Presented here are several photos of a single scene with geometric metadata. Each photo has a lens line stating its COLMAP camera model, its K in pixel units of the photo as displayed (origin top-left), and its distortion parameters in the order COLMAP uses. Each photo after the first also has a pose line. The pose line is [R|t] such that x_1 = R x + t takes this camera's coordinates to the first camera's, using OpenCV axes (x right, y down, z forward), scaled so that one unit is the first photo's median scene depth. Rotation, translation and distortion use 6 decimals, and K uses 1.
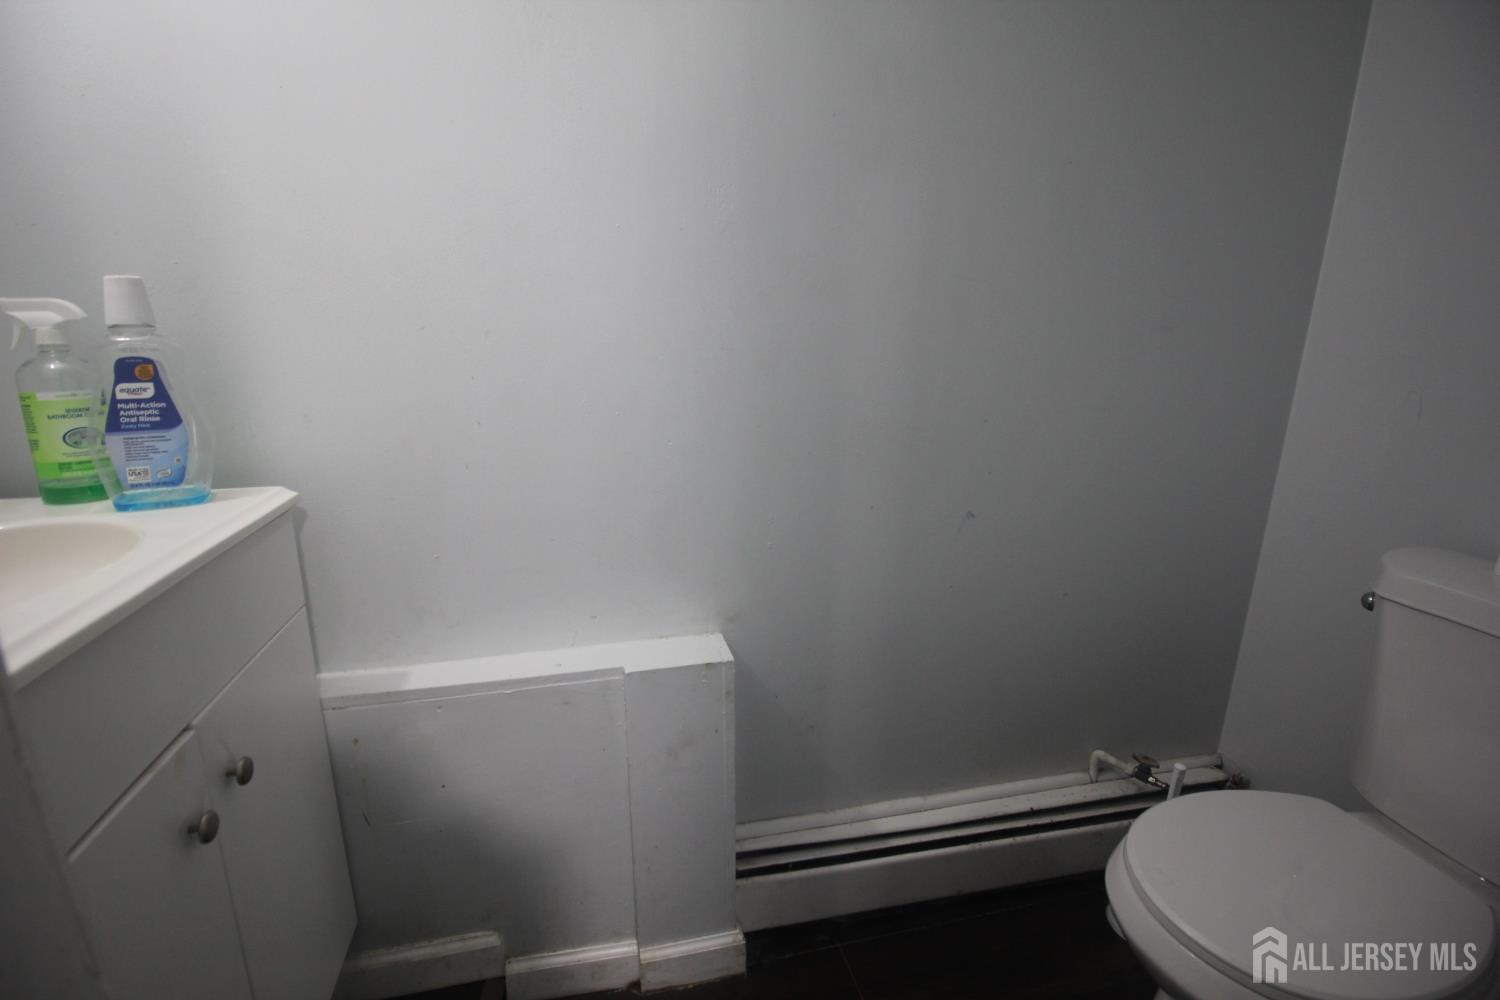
lens RADIAL K [[694.3, 0, 738.3], [0, 694.3, 502.2], [0, 0, 1]] dist [-0.000155, -0.013062]
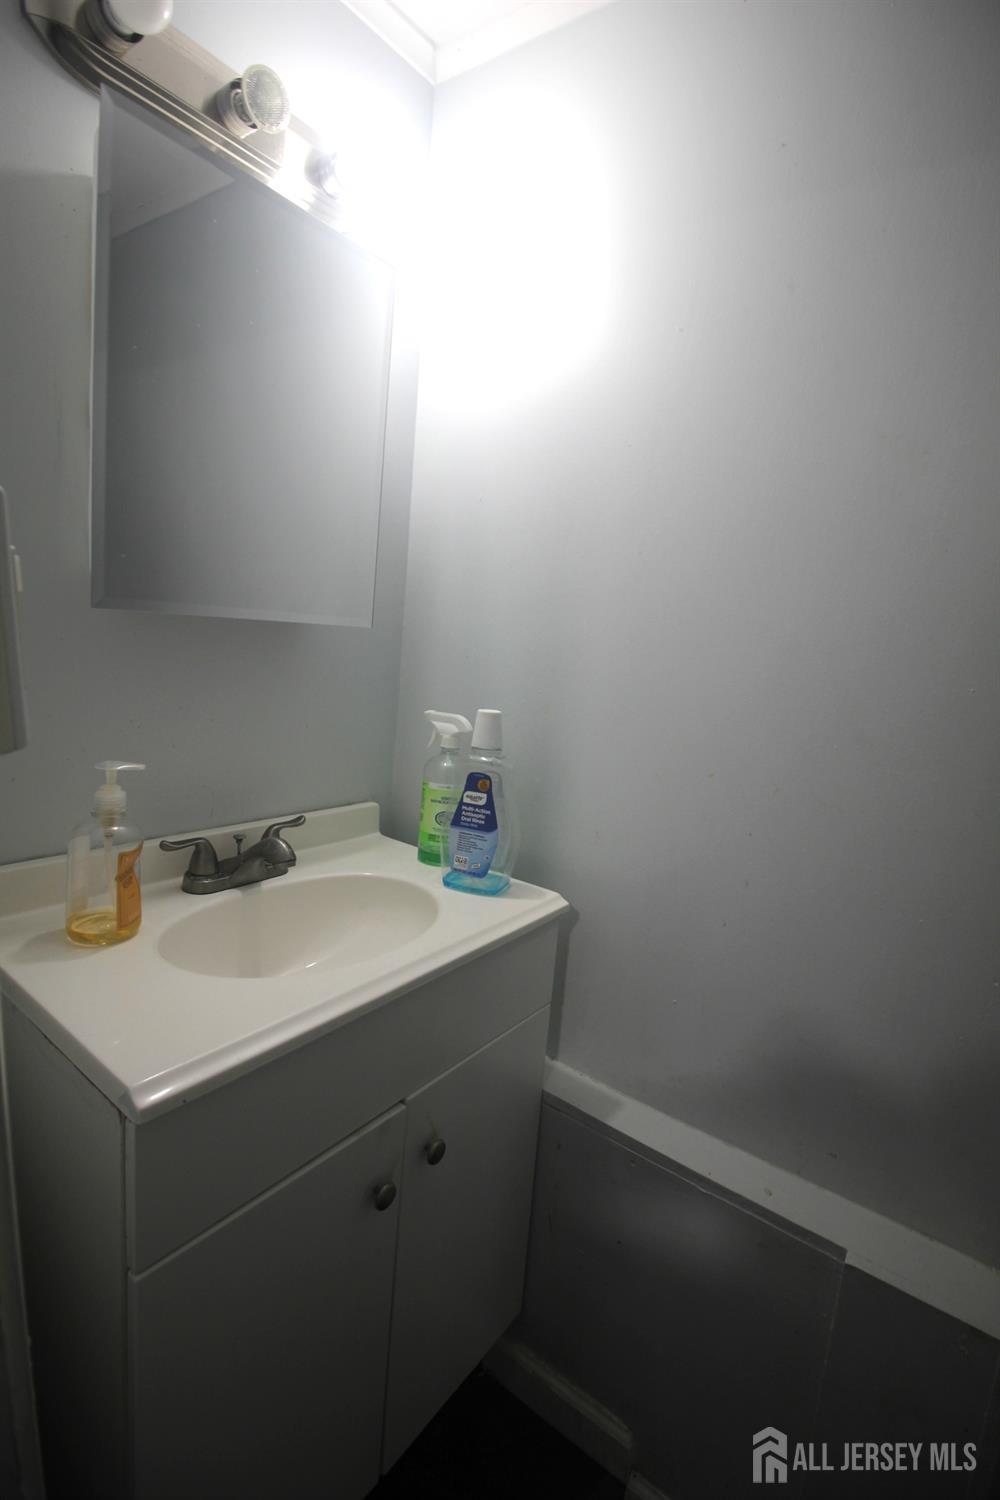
lens RADIAL K [[689.7, 0, 500.0], [0, 689.7, 750.0], [0, 0, 1]] dist [0.000560, -0.013119]
pose [[0.649481, 0.156700, -0.744056, 0.075286], [-0.266815, 0.963280, -0.030031, -0.216615], [0.712029, 0.218030, 0.667442, 0.169633]]
